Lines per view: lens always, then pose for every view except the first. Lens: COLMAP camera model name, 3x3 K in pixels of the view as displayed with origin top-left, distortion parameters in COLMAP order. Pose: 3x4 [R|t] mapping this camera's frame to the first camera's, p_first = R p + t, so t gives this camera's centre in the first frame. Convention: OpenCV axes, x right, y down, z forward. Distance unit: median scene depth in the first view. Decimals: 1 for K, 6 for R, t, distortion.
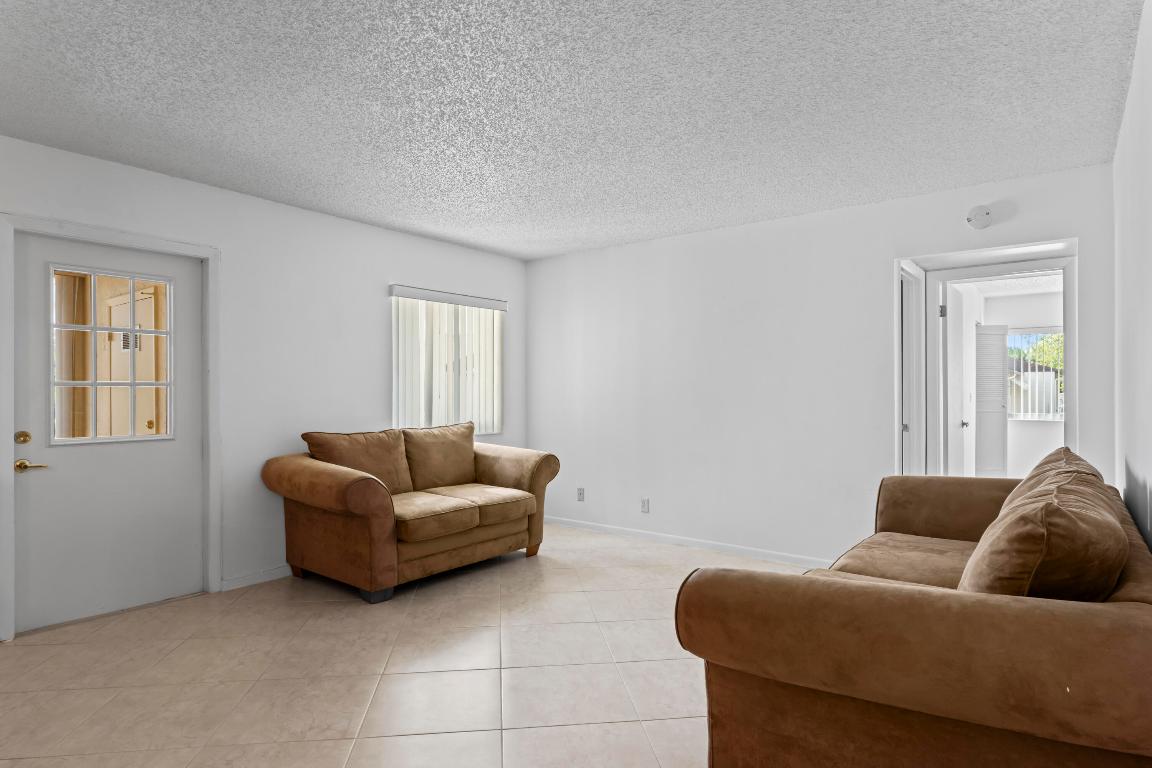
lens RADIAL K [[624.4, 0, 574.6], [0, 624.4, 385.2], [0, 0, 1]] dist [0.001471, -0.000219]
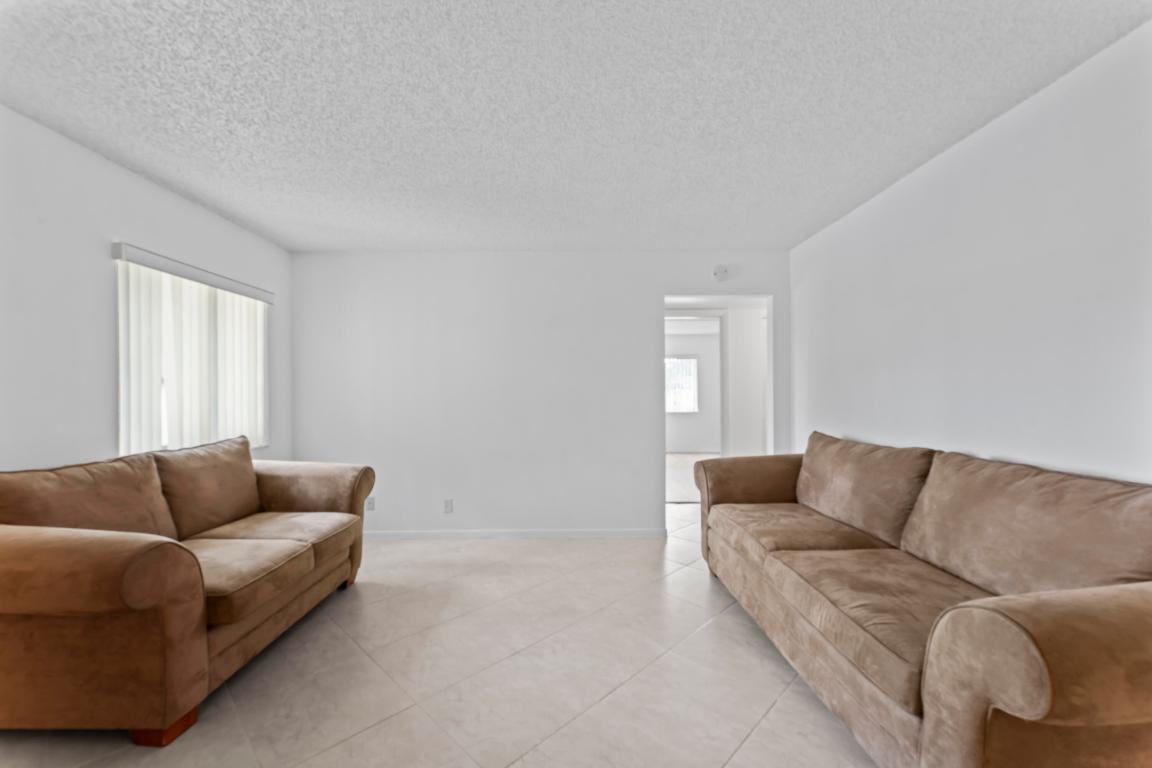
lens RADIAL K [[455.2, 0, 573.5], [0, 455.2, 394.1], [0, 0, 1]] dist [-0.001482, -0.000050]
pose [[0.785365, -0.004278, 0.619018, -0.225832], [0.001233, 0.999985, 0.005346, 0.003073], [-0.619032, -0.003435, 0.785358, 0.322610]]
